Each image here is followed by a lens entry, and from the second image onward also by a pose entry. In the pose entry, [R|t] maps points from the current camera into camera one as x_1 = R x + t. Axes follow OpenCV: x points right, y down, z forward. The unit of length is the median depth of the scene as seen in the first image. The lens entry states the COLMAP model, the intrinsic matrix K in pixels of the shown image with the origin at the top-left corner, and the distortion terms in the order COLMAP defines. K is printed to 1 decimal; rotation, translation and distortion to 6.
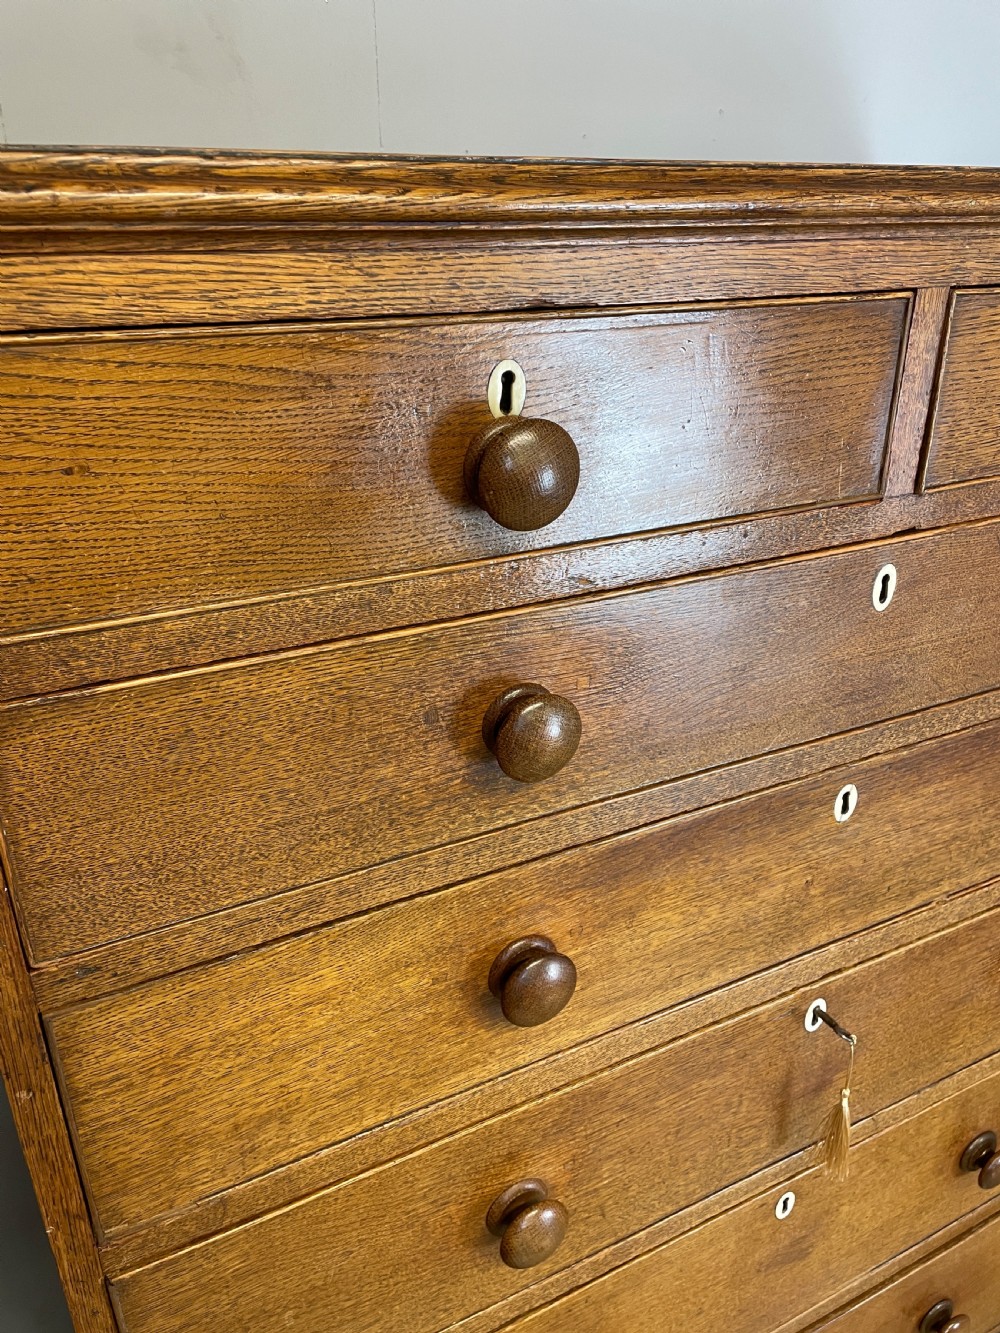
lens RADIAL K [[1006.5, 0, 498.2], [0, 1006.5, 658.9], [0, 0, 1]] dist [0.092707, -0.120493]
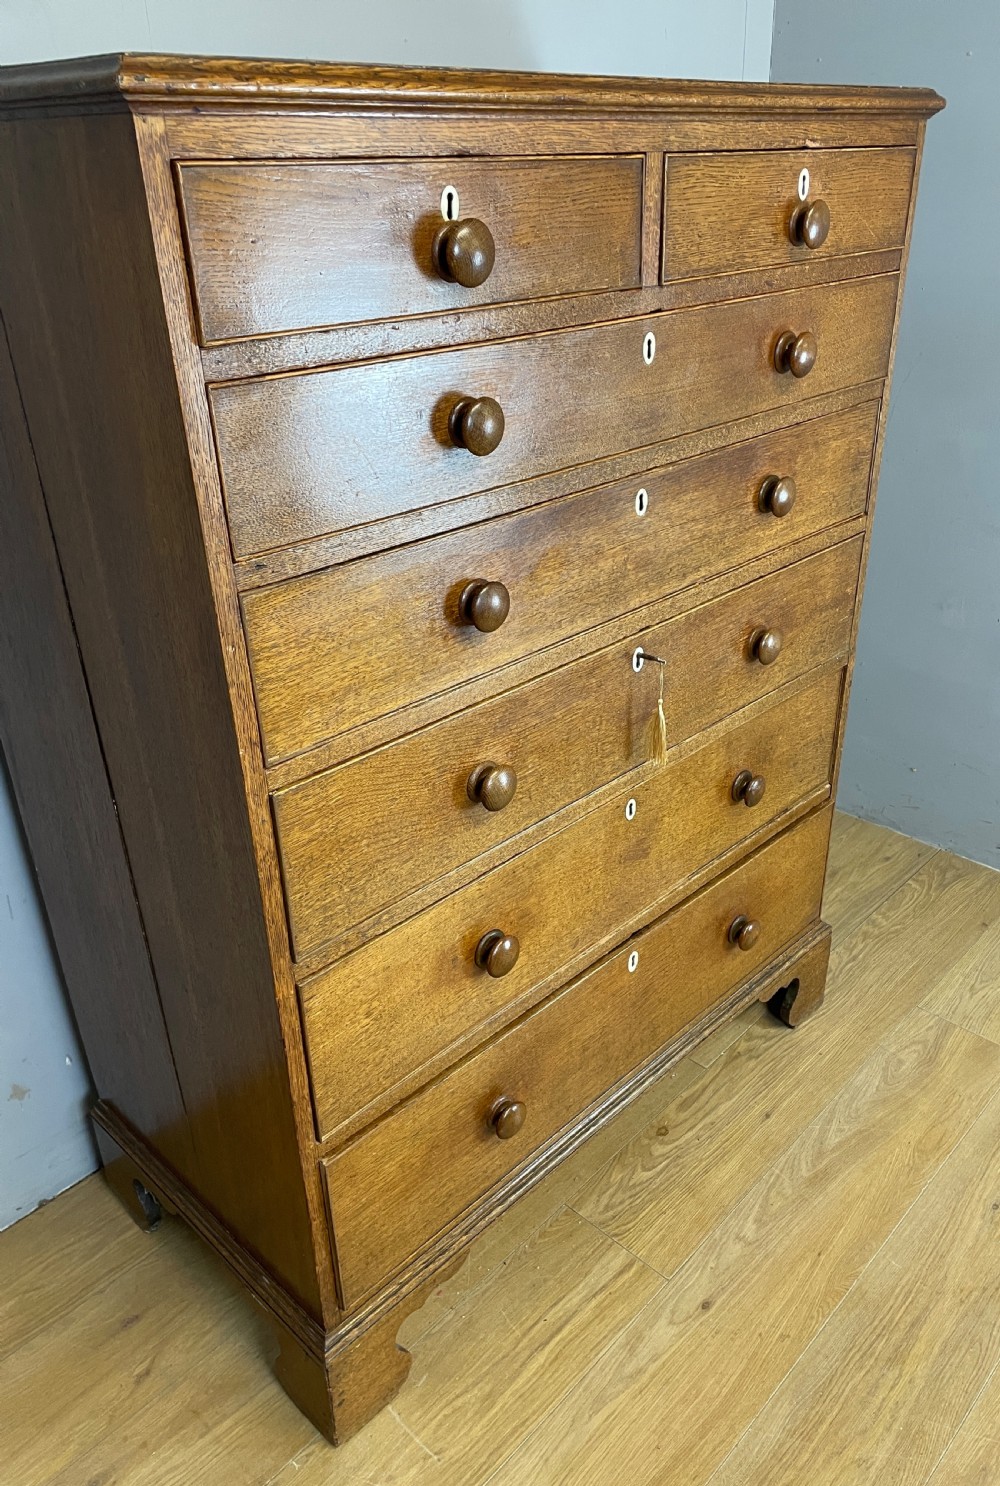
lens RADIAL K [[1119.6, 0, 540.1], [0, 1119.6, 750.7], [0, 0, 1]] dist [0.084209, -0.105708]
pose [[0.944751, -0.162855, 0.284472, -0.437792], [0.143273, 0.985719, 0.088489, 0.407570], [-0.294821, -0.042843, 0.954592, -0.763474]]
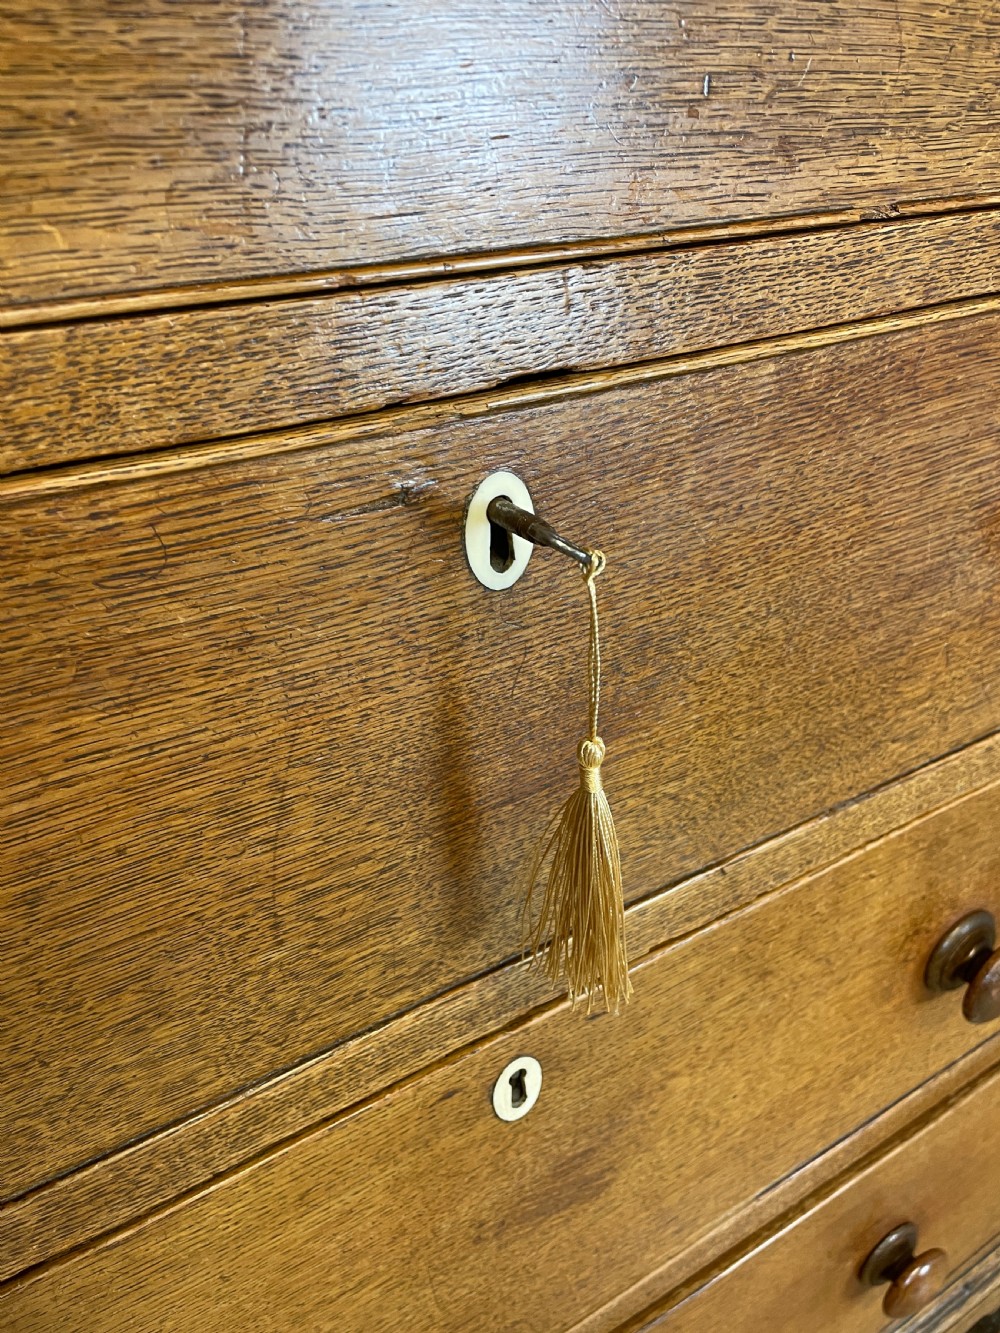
lens RADIAL K [[1006.5, 0, 498.2], [0, 1006.5, 658.9], [0, 0, 1]] dist [0.092707, -0.120493]
pose [[0.997059, -0.059189, 0.048674, 0.379057], [0.054521, 0.994246, 0.092213, 0.466737], [-0.053852, -0.089288, 0.994549, 0.877847]]
